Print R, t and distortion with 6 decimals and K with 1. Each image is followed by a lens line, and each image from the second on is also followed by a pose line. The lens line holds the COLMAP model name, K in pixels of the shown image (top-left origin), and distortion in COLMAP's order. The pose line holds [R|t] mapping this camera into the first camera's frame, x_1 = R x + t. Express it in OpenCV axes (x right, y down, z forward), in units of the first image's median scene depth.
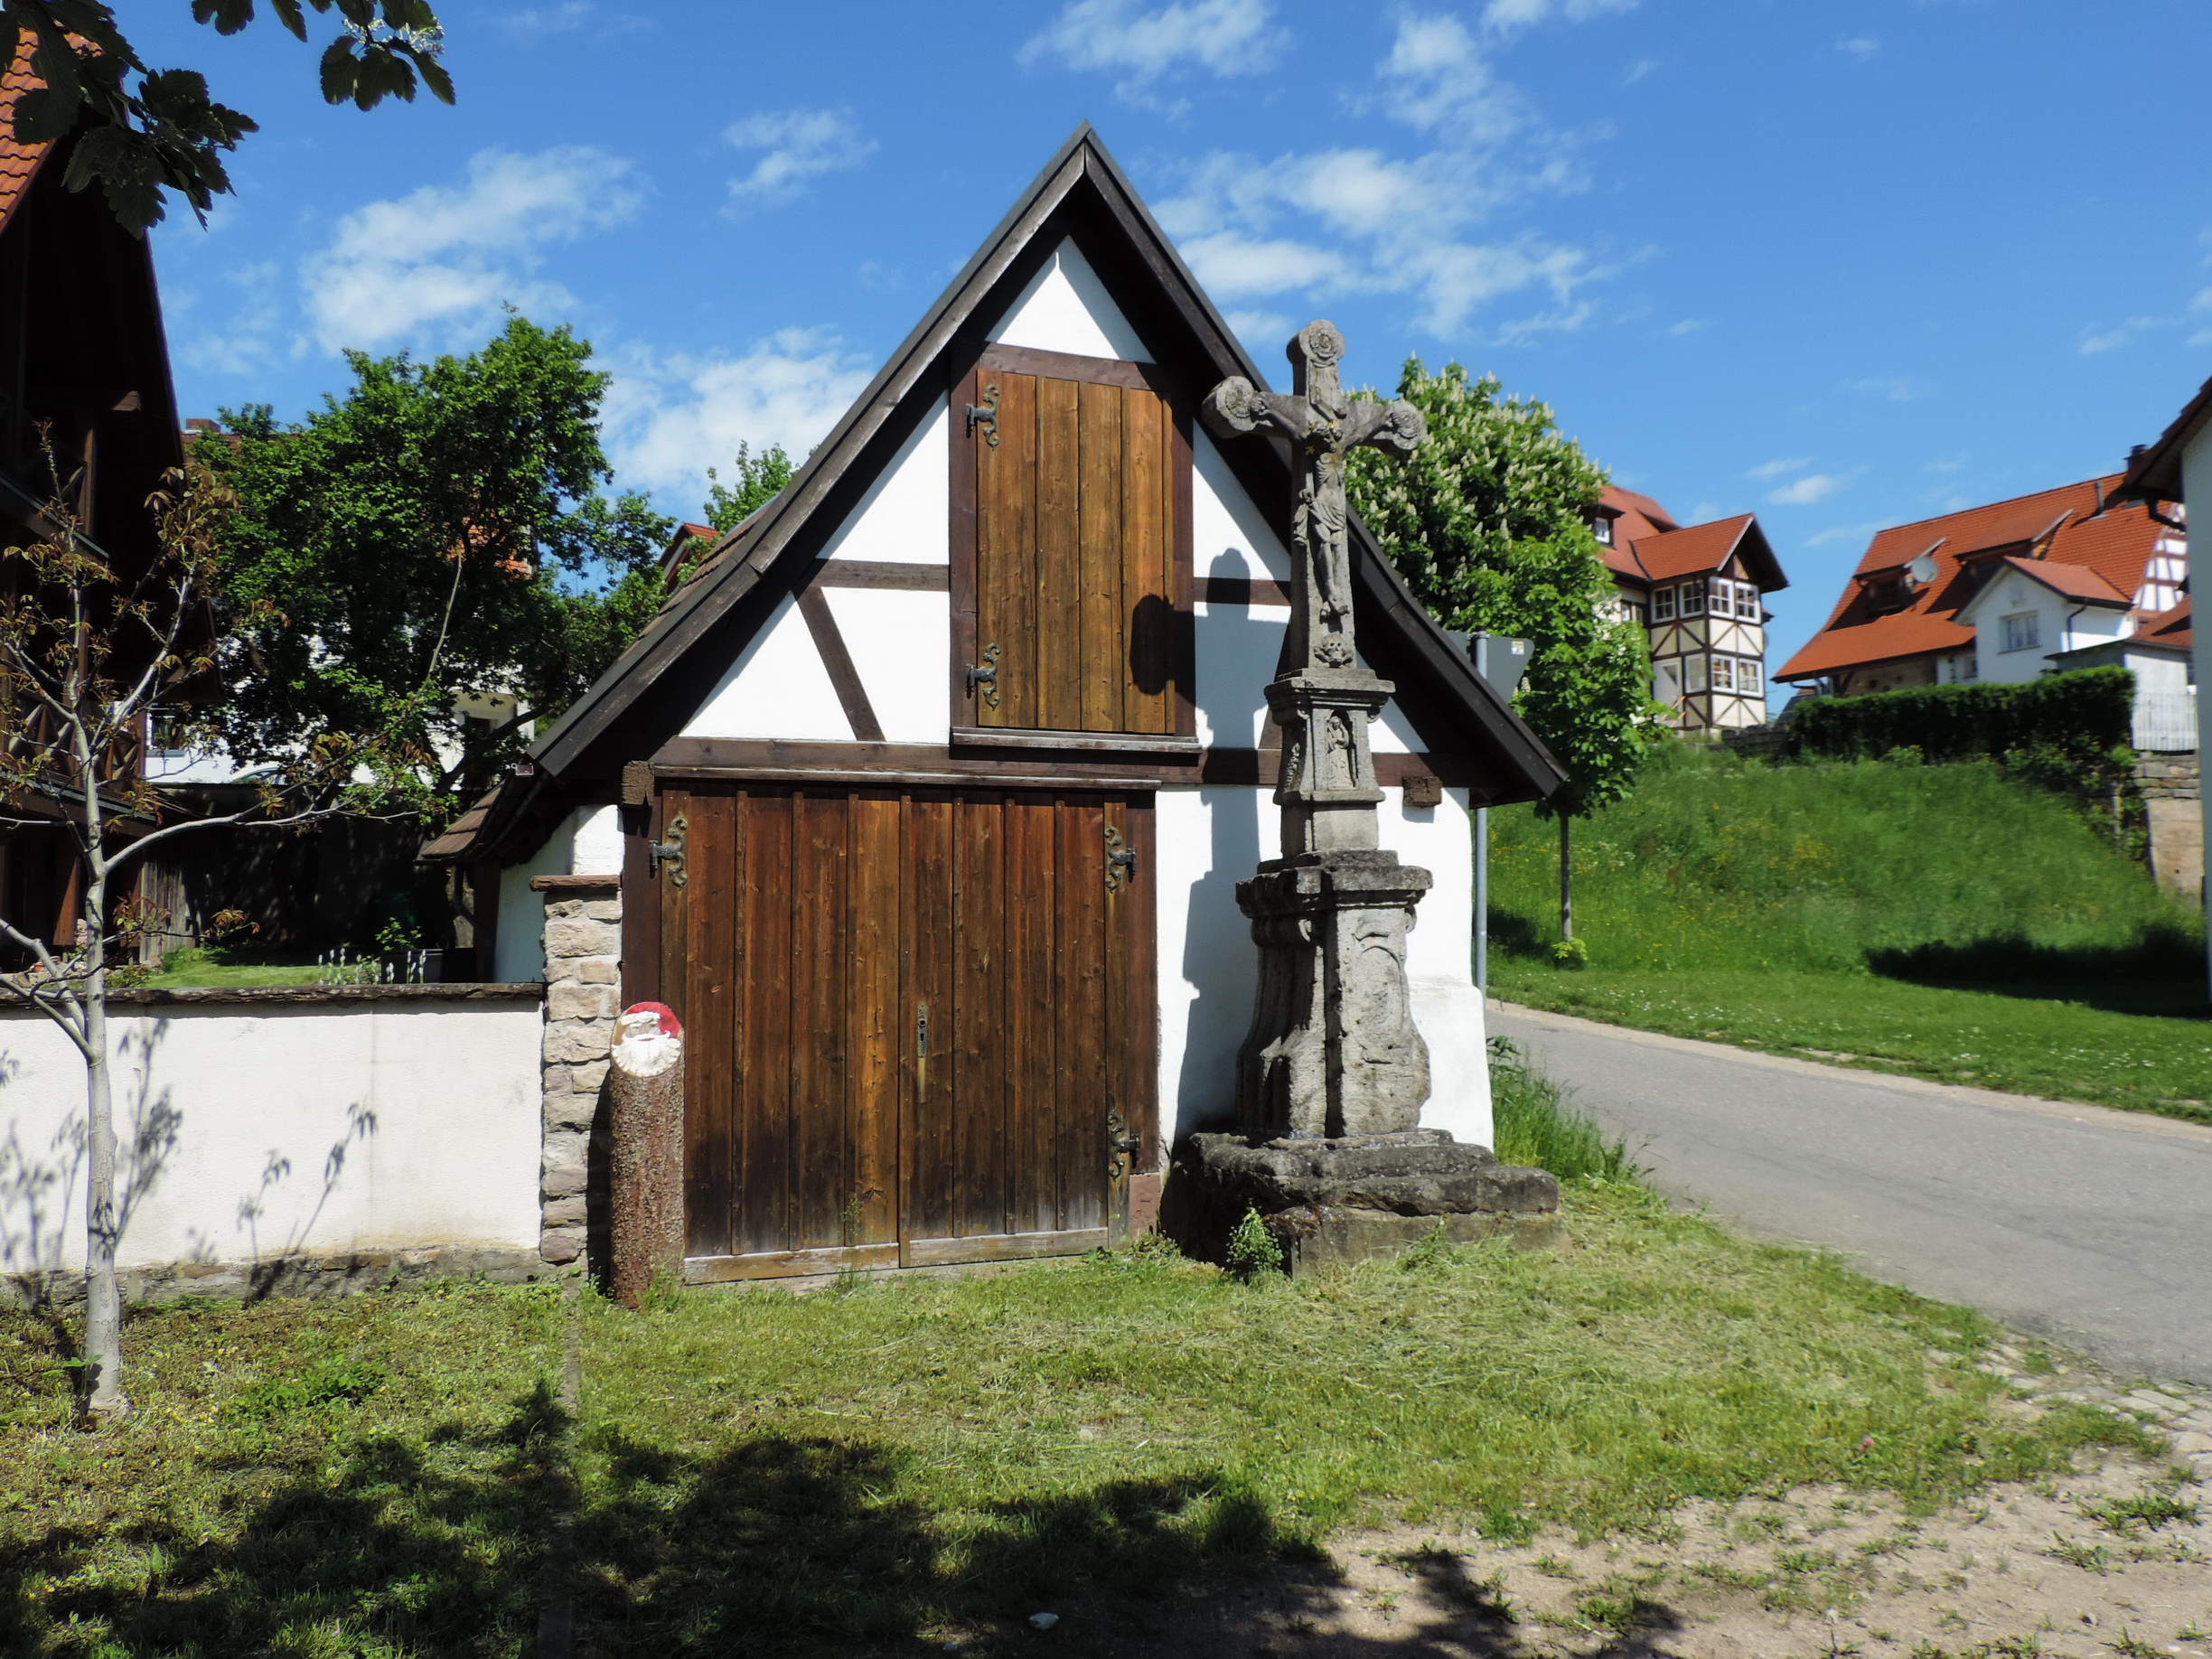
lens RADIAL K [[1803.0, 0, 1106.0], [0, 1803.0, 829.5], [0, 0, 1]] dist [-0.006276, 0.001586]
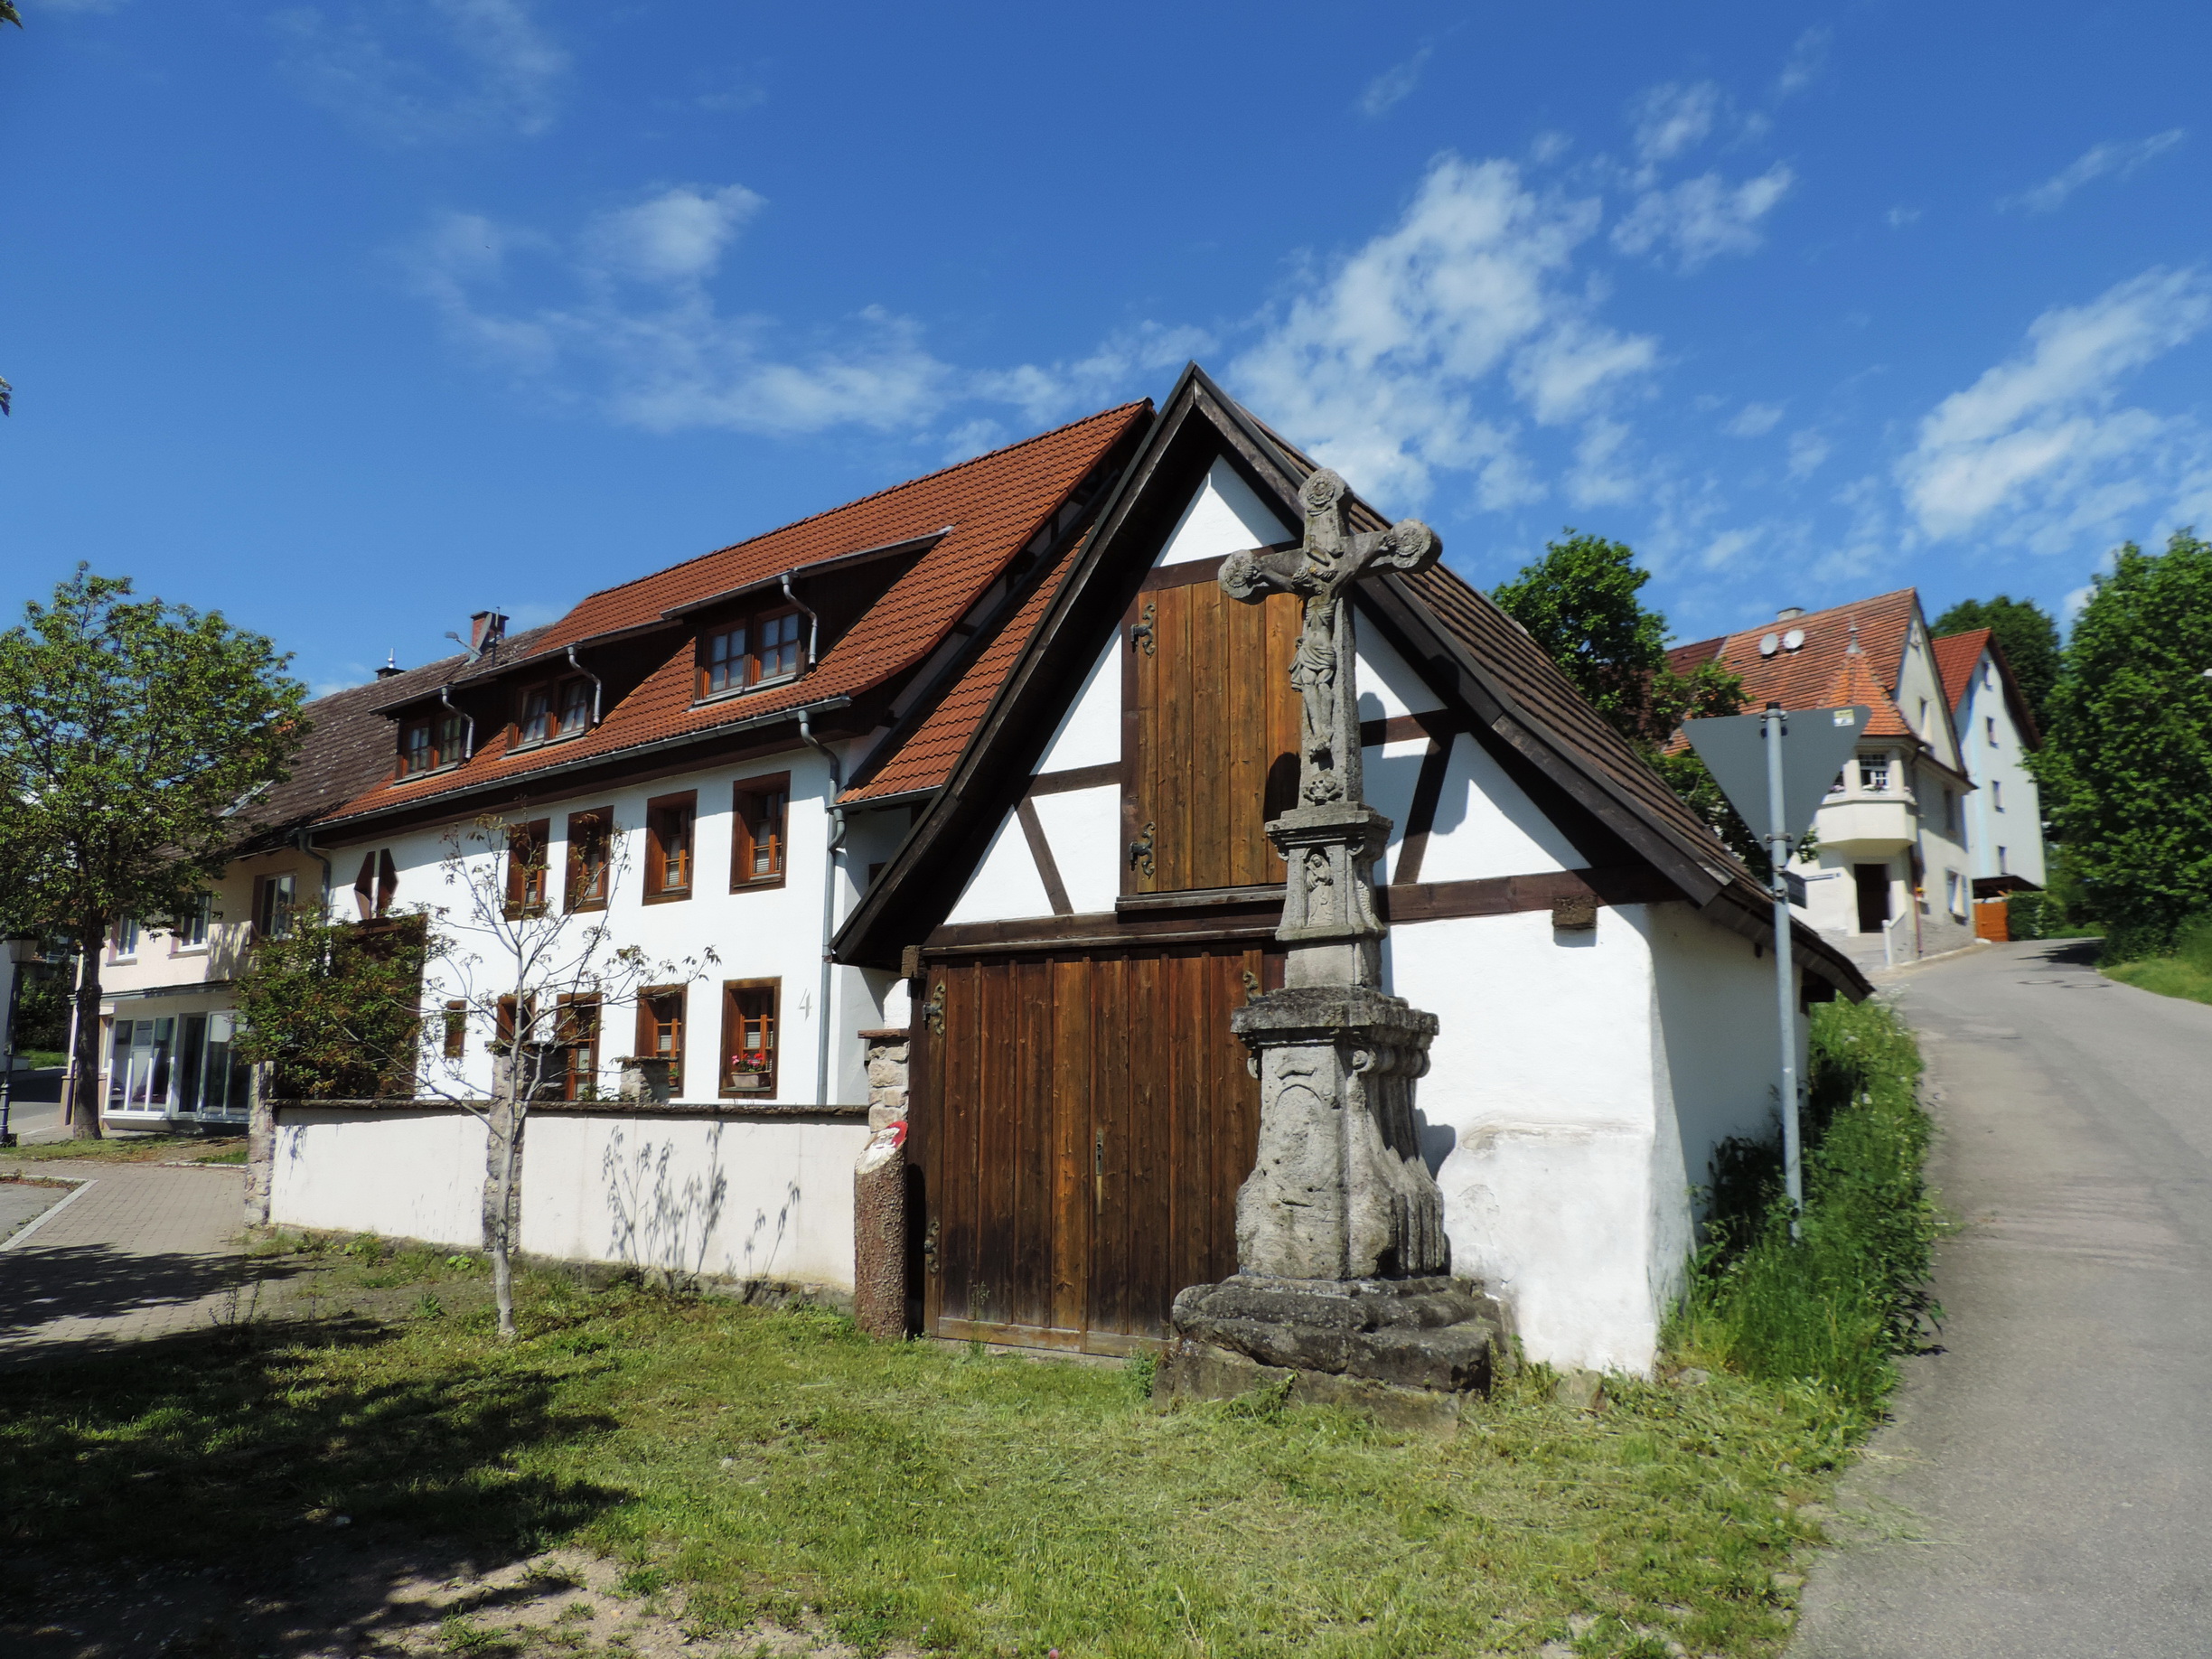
lens RADIAL K [[1592.9, 0, 1106.0], [0, 1592.9, 829.5], [0, 0, 1]] dist [-0.010774, 0.002223]
pose [[0.566137, -0.121646, -0.815286, 0.790761], [0.048064, 0.992240, -0.114674, 0.020297], [0.822909, 0.025735, 0.567590, 0.401147]]
